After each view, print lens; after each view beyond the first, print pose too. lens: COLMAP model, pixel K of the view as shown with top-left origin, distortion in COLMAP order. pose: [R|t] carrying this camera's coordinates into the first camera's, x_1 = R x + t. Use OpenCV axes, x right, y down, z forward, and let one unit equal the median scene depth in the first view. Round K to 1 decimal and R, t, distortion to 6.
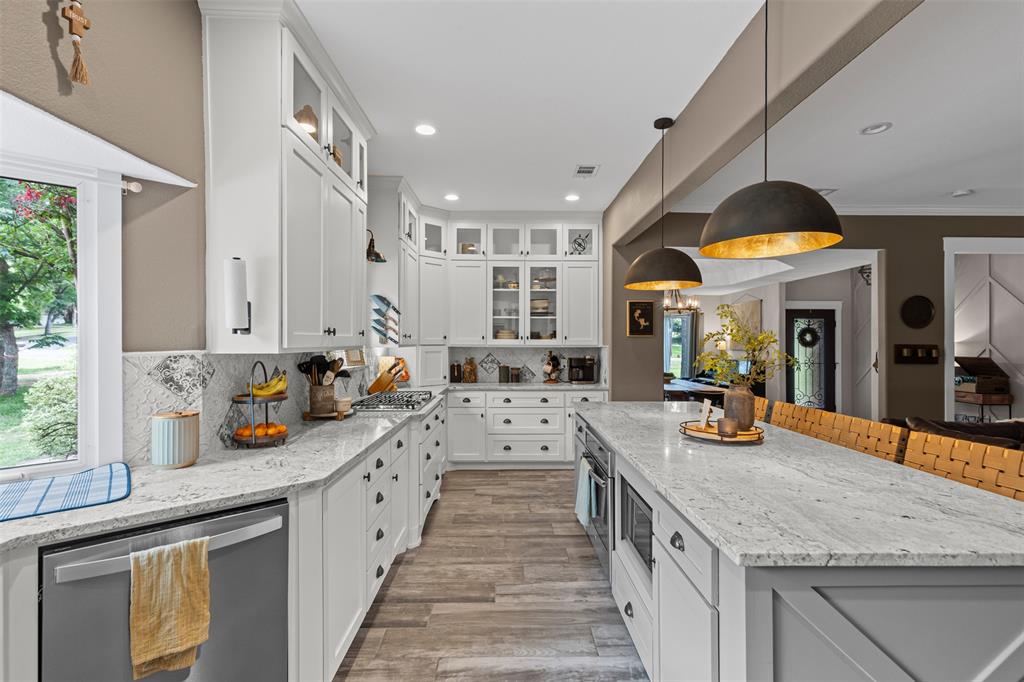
lens RADIAL K [[465.5, 0, 513.5], [0, 465.5, 336.0], [0, 0, 1]] dist [0.010292, -0.000594]
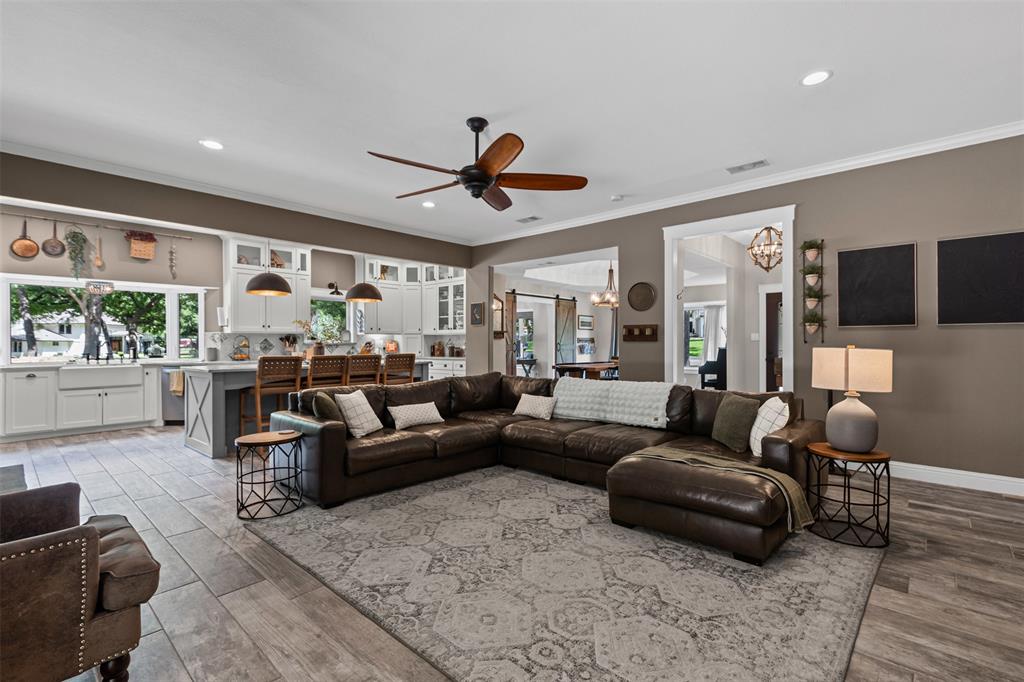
lens RADIAL K [[465.5, 0, 513.5], [0, 465.5, 336.0], [0, 0, 1]] dist [0.010292, -0.000594]
pose [[0.725874, -0.016847, -0.687621, 1.317045], [0.011730, 0.999858, -0.012115, 0.051950], [0.687728, 0.000728, 0.725968, -0.045894]]
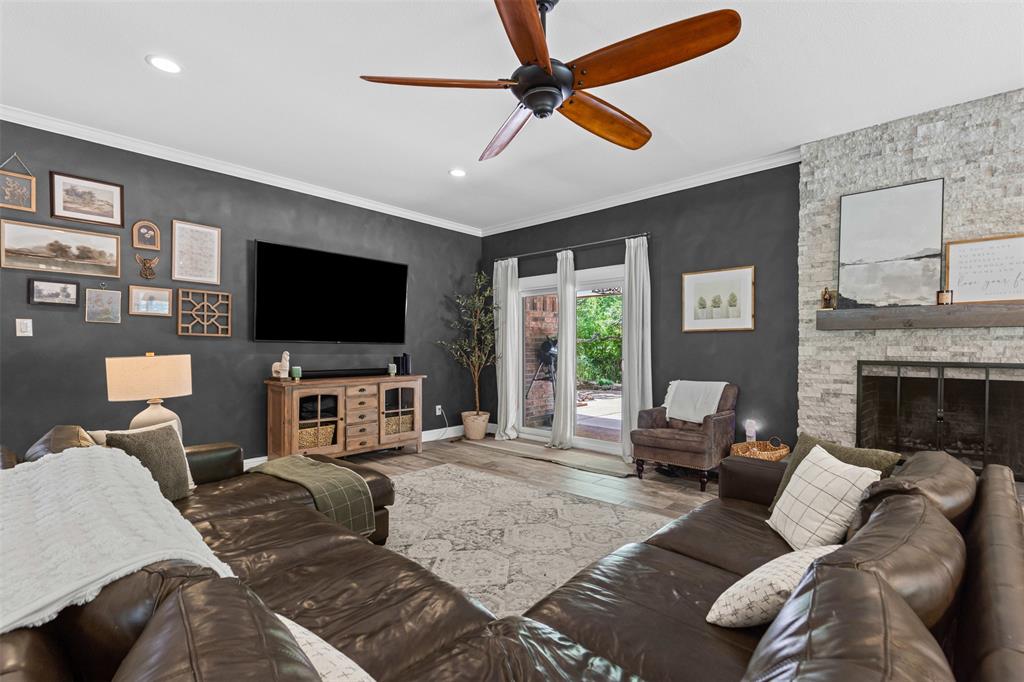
lens RADIAL K [[475.7, 0, 510.7], [0, 475.7, 360.3], [0, 0, 1]] dist [0.013000, -0.000101]
pose [[-0.722171, -0.026215, 0.691218, 0.552549], [-0.011007, 0.999591, 0.026411, 0.050729], [-0.691628, 0.011465, -0.722163, 0.725623]]
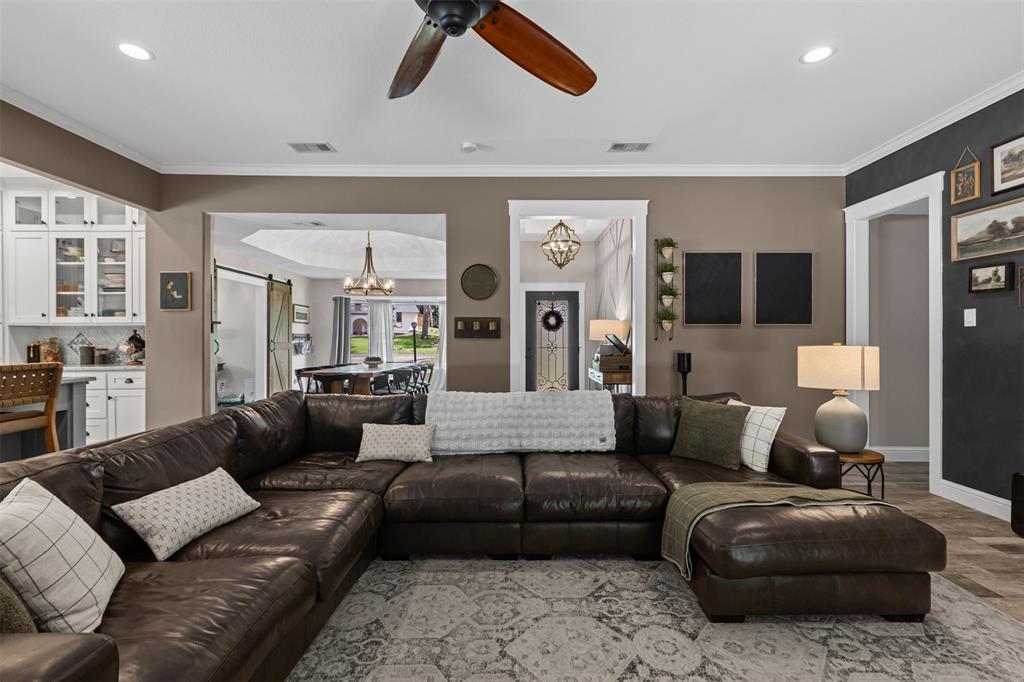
lens RADIAL K [[465.5, 0, 513.5], [0, 465.5, 336.0], [0, 0, 1]] dist [0.010292, -0.000594]
pose [[0.999875, -0.007141, -0.014104, 0.870649], [0.007149, 0.999974, 0.000531, 0.050853], [0.014100, -0.000632, 0.999900, 0.082058]]
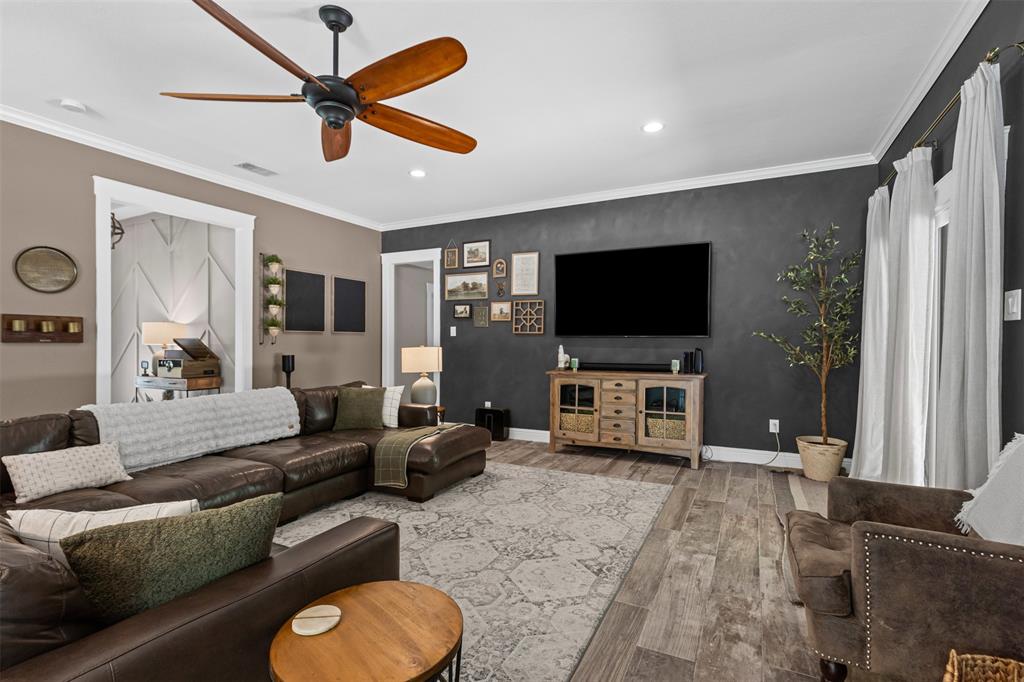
lens RADIAL K [[476.4, 0, 517.2], [0, 476.4, 344.6], [0, 0, 1]] dist [0.012241, -0.000249]
pose [[0.466842, -0.011832, 0.884261, 0.505950], [-0.000858, 0.999904, 0.013832, 0.047162], [-0.884340, -0.007216, 0.466787, 0.027611]]
